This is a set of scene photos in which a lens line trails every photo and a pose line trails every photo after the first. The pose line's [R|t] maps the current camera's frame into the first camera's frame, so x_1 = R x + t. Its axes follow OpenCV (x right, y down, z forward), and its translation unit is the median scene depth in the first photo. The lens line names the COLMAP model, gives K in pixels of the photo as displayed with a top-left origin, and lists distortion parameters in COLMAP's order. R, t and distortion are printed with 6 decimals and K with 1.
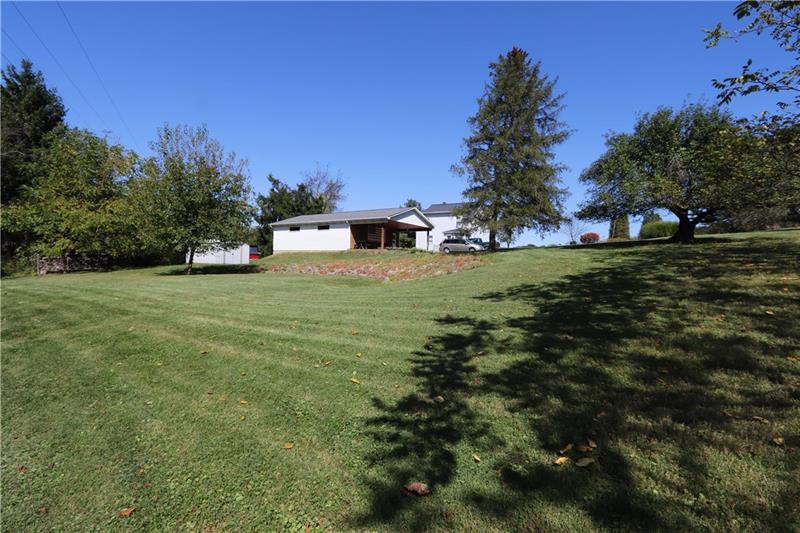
lens RADIAL K [[374.1, 0, 400.7], [0, 374.1, 266.0], [0, 0, 1]] dist [0.002160, 0.000769]
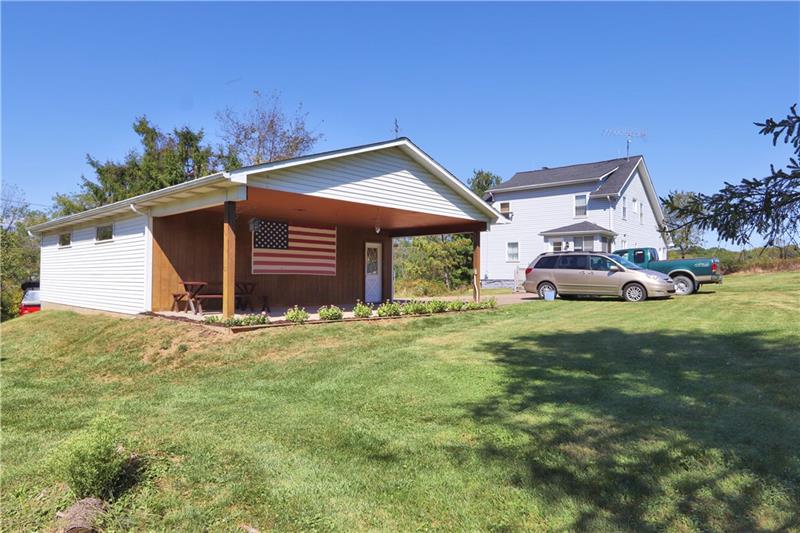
lens RADIAL K [[488.1, 0, 399.2], [0, 488.1, 267.8], [0, 0, 1]] dist [-0.028096, -0.000199]
pose [[0.980778, -0.017190, -0.194367, 0.074044], [0.012746, 0.999628, -0.024094, -0.049211], [0.194709, 0.021154, 0.980633, 0.523494]]
